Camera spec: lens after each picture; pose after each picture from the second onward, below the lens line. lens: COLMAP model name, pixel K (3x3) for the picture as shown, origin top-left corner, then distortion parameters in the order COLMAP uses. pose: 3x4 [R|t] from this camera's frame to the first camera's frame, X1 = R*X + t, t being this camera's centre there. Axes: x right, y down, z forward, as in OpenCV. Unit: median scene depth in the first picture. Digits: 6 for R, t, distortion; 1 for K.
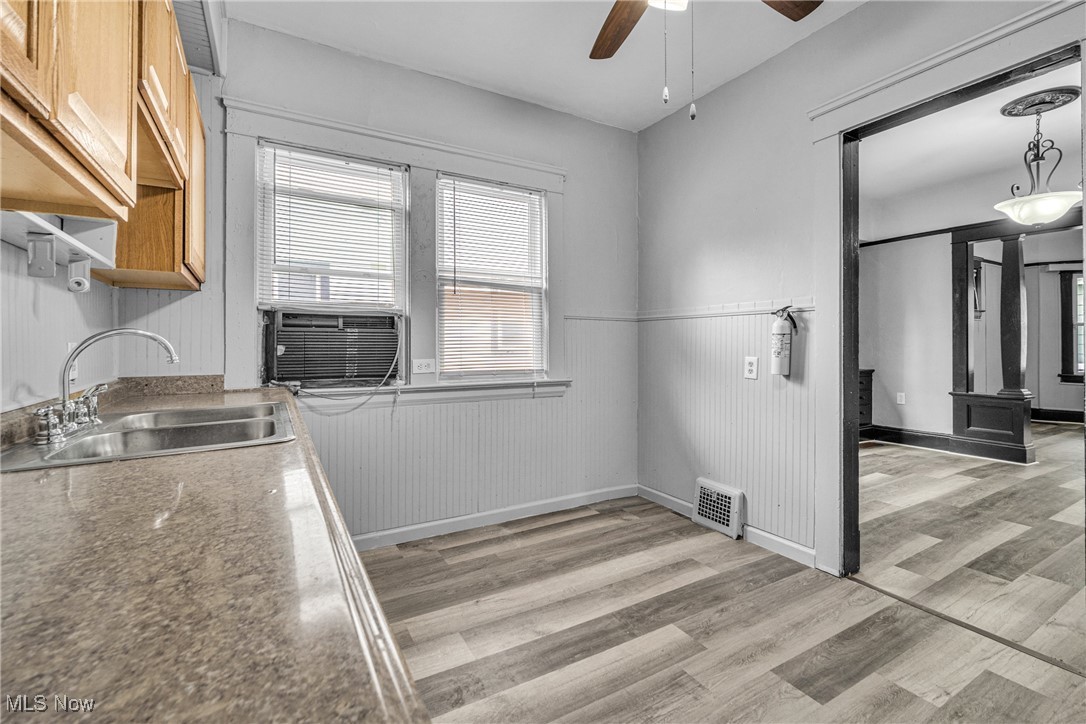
lens RADIAL K [[478.5, 0, 542.8], [0, 478.5, 341.4], [0, 0, 1]] dist [0.001965, -0.000132]
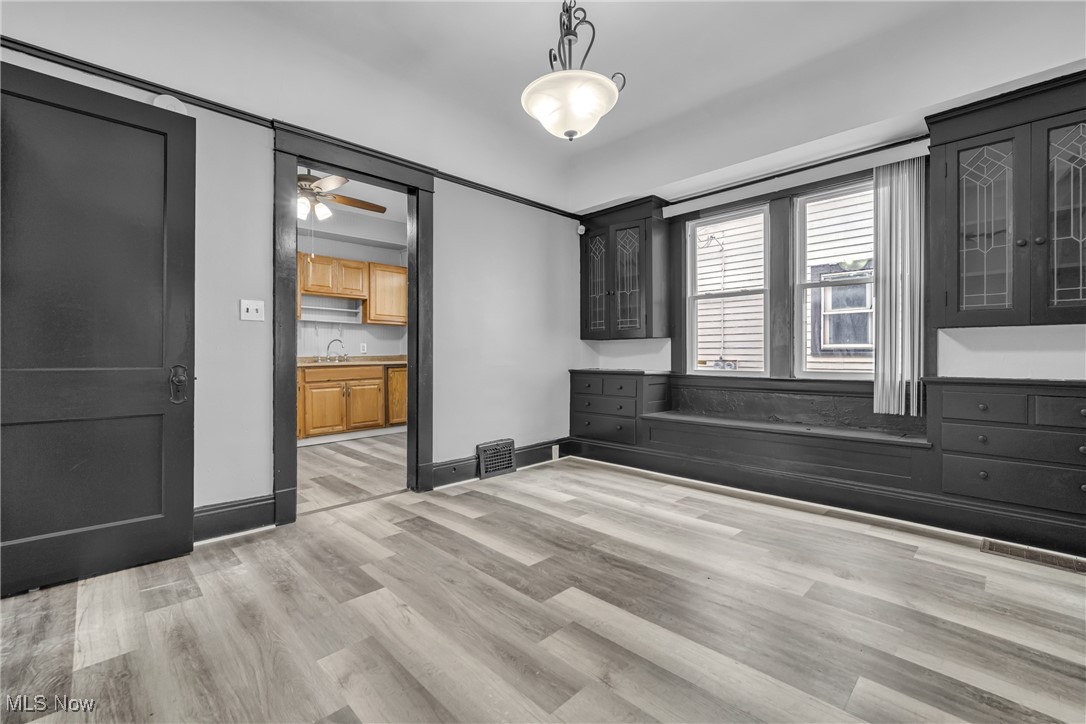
lens RADIAL K [[464.2, 0, 544.3], [0, 464.2, 355.4], [0, 0, 1]] dist [-0.017053, 0.000222]
pose [[0.255005, 0.002428, -0.966937, 1.822301], [0.008675, 0.999951, 0.004798, 0.057054], [0.966901, -0.009612, 0.254971, 0.886963]]
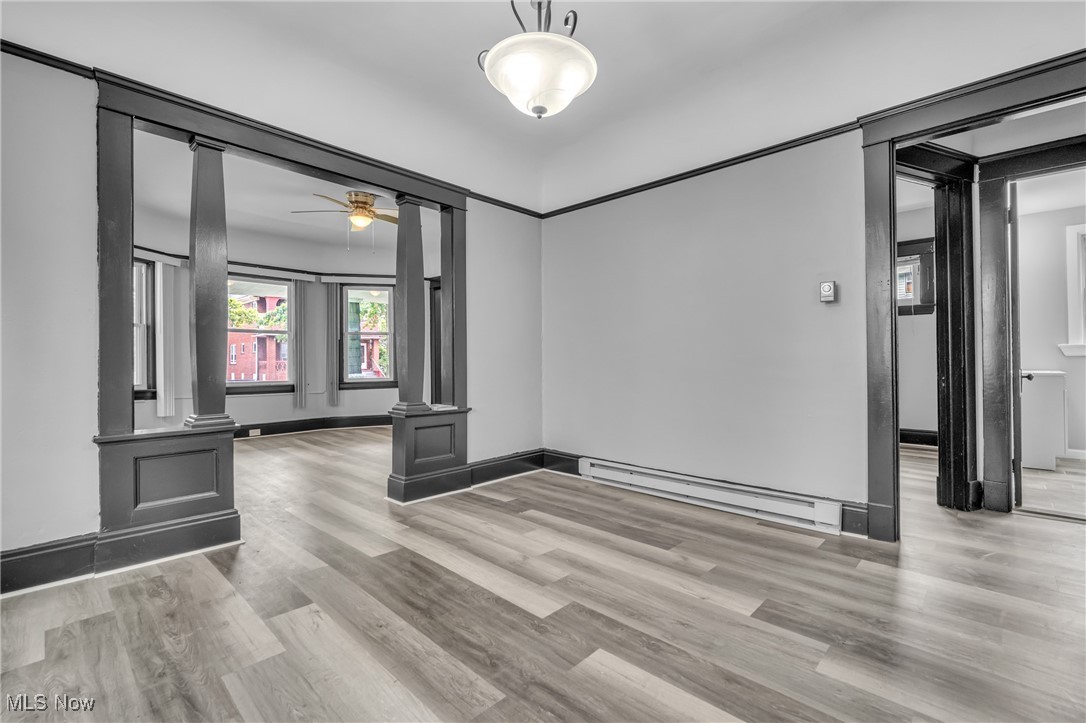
lens RADIAL K [[474.3, 0, 541.2], [0, 474.3, 349.5], [0, 0, 1]] dist [0.000620, -0.000174]
pose [[-0.282316, 0.033968, 0.958720, 0.532534], [-0.000067, 0.999372, -0.035429, 0.067593], [-0.959321, -0.010067, -0.282137, 1.288564]]
